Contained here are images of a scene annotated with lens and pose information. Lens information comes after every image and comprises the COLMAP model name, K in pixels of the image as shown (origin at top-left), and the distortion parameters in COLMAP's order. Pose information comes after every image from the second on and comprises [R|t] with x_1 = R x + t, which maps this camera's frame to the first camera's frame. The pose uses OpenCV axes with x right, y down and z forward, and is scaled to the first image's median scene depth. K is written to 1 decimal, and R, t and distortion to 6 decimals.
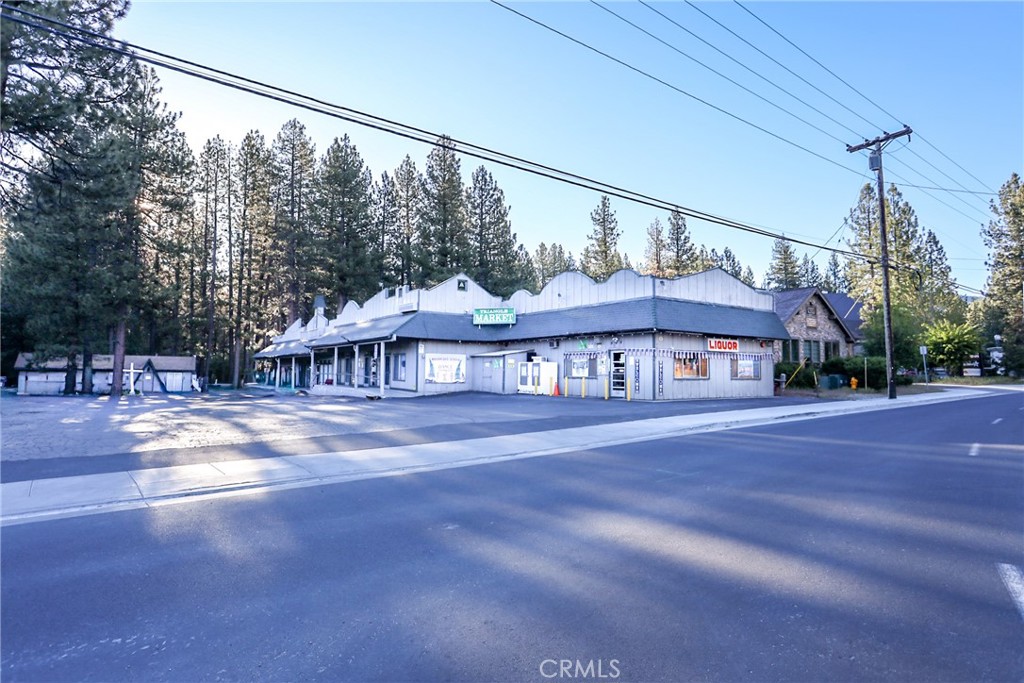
lens RADIAL K [[564.2, 0, 507.9], [0, 564.2, 356.8], [0, 0, 1]] dist [-0.061468, 0.000021]
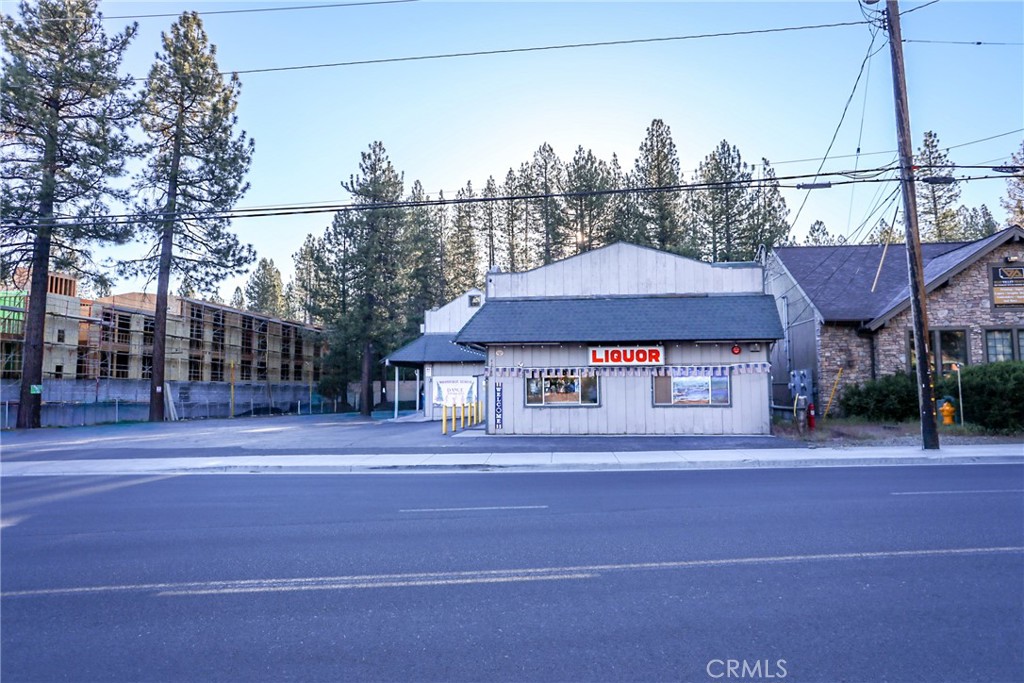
lens RADIAL K [[604.7, 0, 512.0], [0, 604.7, 341.5], [0, 0, 1]] dist [-0.004011, -0.000449]
pose [[0.748379, -0.062810, -0.660291, 0.643141], [0.029385, 0.997668, -0.061598, 0.002160], [0.662620, 0.026696, 0.748480, 0.312707]]
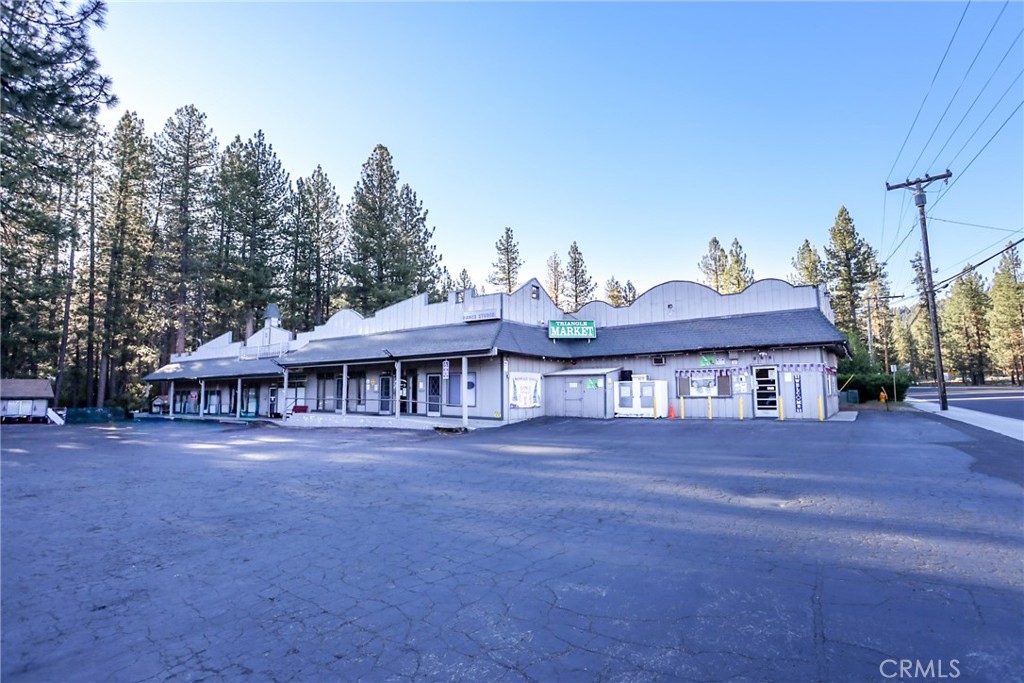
lens RADIAL K [[502.6, 0, 512.0], [0, 502.6, 341.5], [0, 0, 1]] dist [-0.049646, 0.000361]
pose [[0.939250, 0.019206, 0.342695, -0.391824], [0.007141, 0.997124, -0.075455, 0.005262], [-0.343159, 0.073318, 0.936412, 0.316867]]
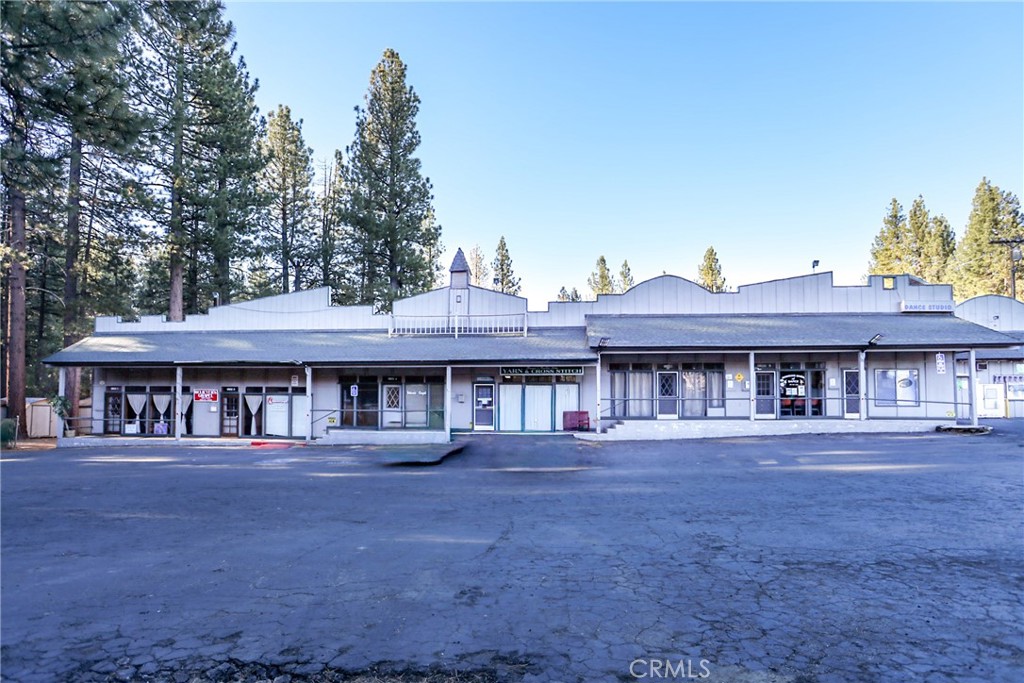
lens RADIAL K [[530.8, 0, 507.9], [0, 530.8, 395.5], [0, 0, 1]] dist [-0.008435, -0.000202]
pose [[0.603132, 0.010930, 0.797566, -1.084008], [-0.011020, 0.999925, -0.005370, 0.040022], [-0.797565, -0.005551, 0.603208, 1.043200]]
